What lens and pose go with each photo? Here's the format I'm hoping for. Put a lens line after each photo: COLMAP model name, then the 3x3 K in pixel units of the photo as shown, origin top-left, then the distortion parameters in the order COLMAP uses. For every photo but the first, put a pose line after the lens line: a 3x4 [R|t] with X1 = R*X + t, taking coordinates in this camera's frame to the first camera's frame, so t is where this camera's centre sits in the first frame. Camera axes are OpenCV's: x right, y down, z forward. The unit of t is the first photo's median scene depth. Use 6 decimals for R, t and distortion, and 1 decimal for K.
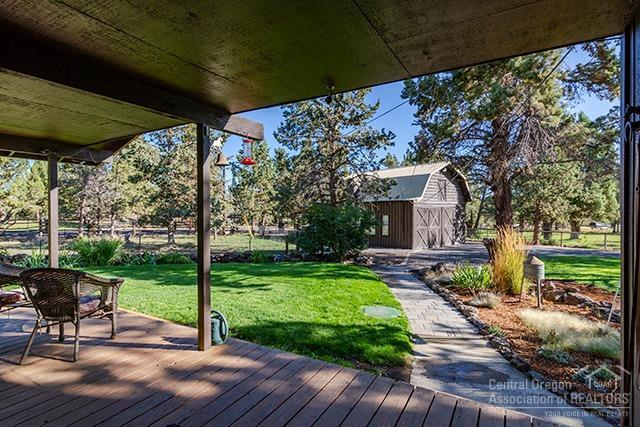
lens RADIAL K [[309.3, 0, 319.4], [0, 309.3, 213.2], [0, 0, 1]] dist [0.001229, 0.000389]
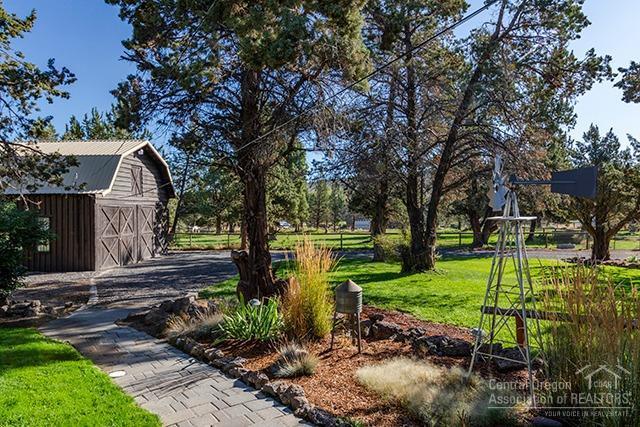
lens RADIAL K [[415.0, 0, 313.4], [0, 415.0, 222.6], [0, 0, 1]] dist [0.003340, 0.001540]
pose [[0.694696, -0.019503, 0.719039, -0.004378], [0.003760, 0.999717, 0.023483, -0.001965], [-0.719293, -0.013610, 0.694573, 0.119053]]
